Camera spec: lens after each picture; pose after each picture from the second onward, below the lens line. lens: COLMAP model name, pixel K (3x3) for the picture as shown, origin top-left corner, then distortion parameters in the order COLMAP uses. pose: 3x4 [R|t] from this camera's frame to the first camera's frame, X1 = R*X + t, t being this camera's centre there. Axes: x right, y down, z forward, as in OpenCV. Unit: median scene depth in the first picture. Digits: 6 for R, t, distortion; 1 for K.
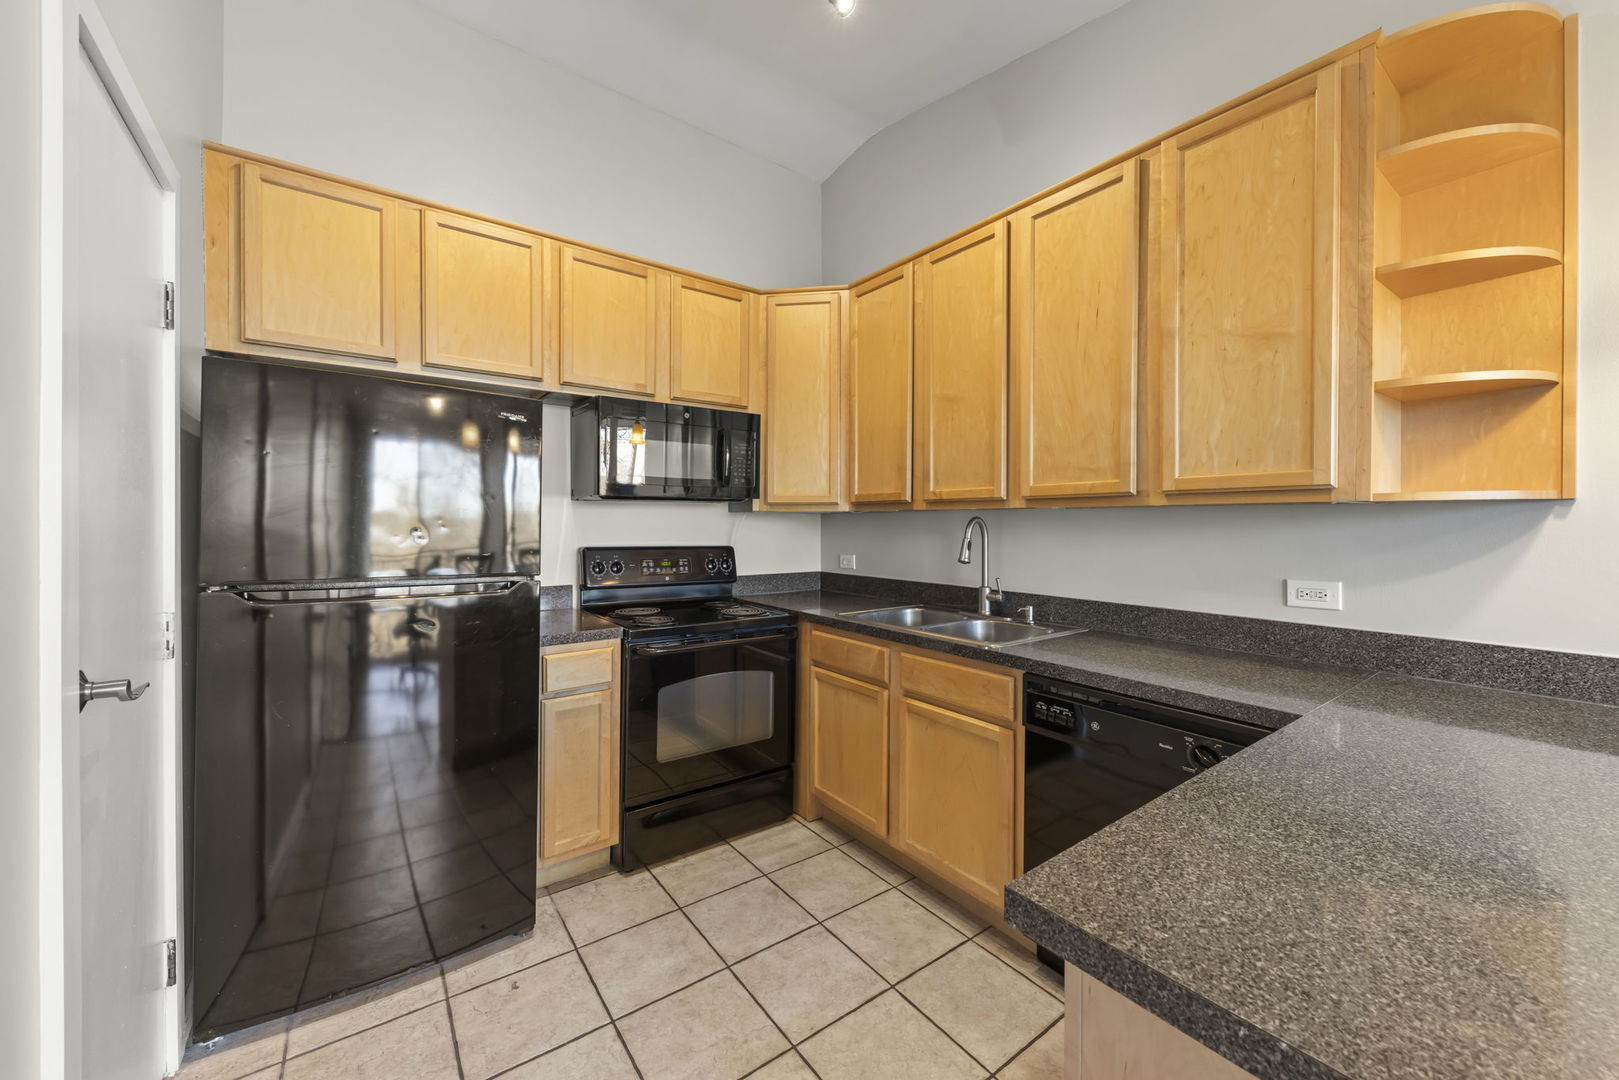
lens RADIAL K [[611.5, 0, 823.4], [0, 611.5, 531.2], [0, 0, 1]] dist [0.008325, -0.004947]
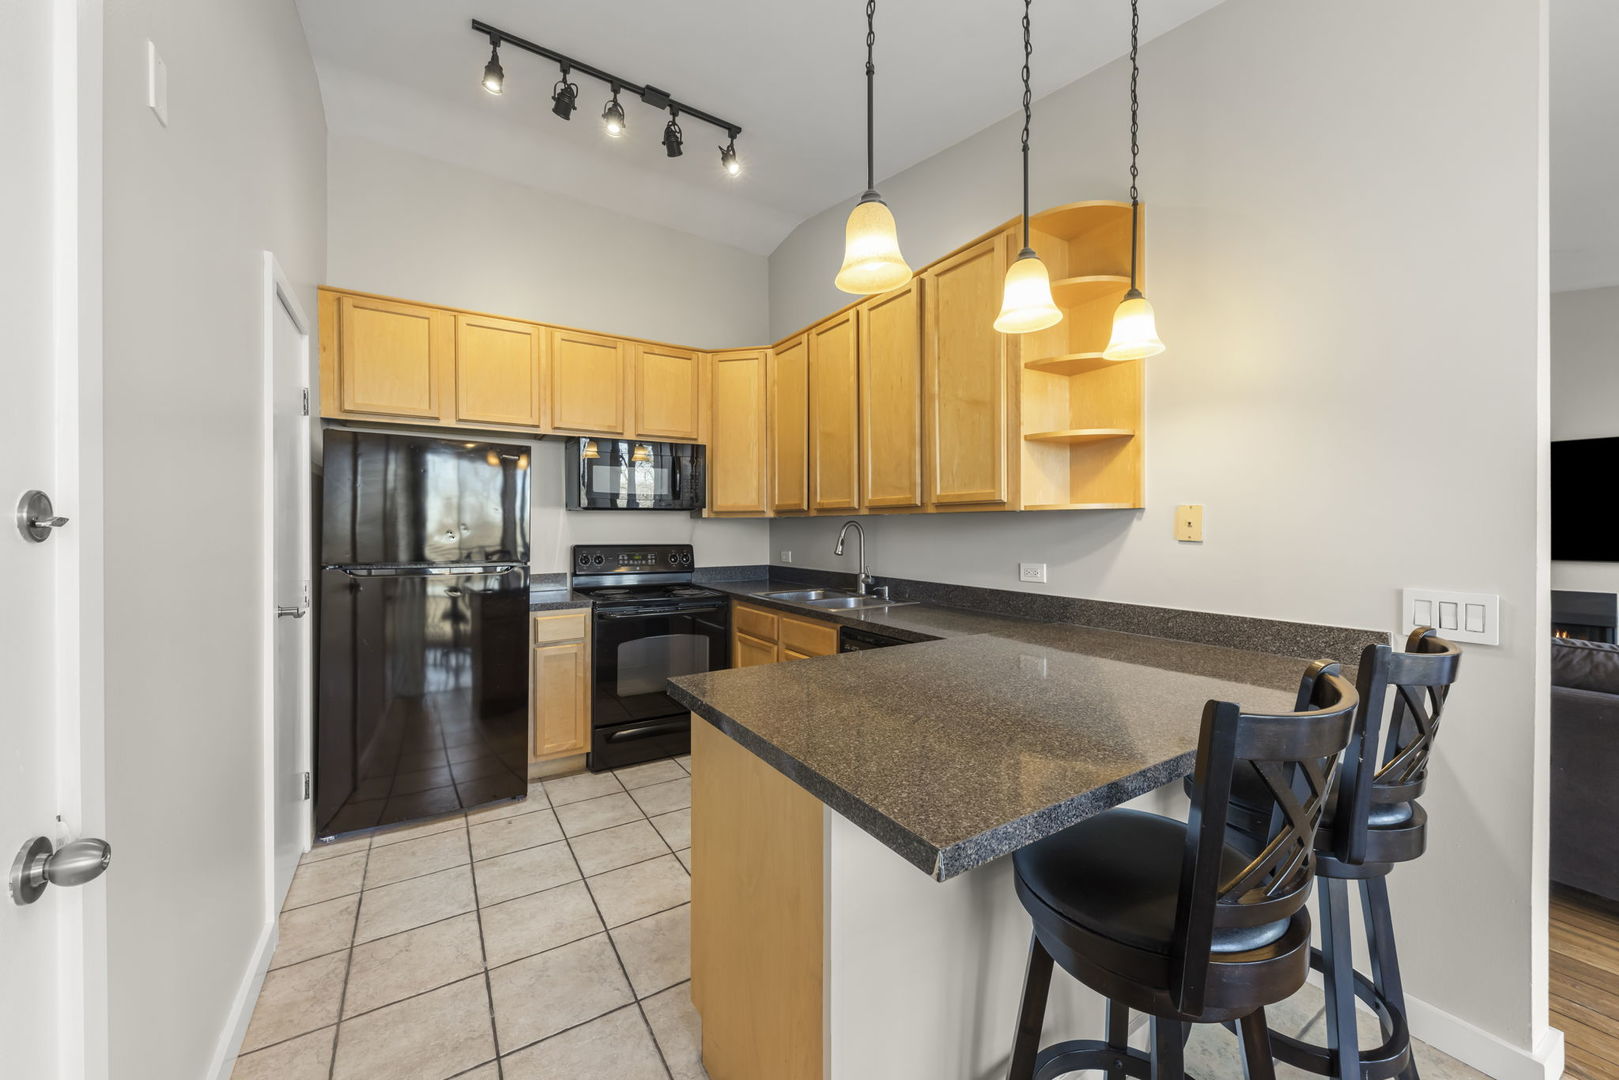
lens RADIAL K [[602.7, 0, 819.8], [0, 602.7, 533.7], [0, 0, 1]] dist [0.008756, -0.000099]
pose [[0.997650, -0.004521, -0.068373, 0.299732], [0.004373, 0.999988, -0.002307, 0.008219], [0.068382, 0.002003, 0.997657, -0.370327]]
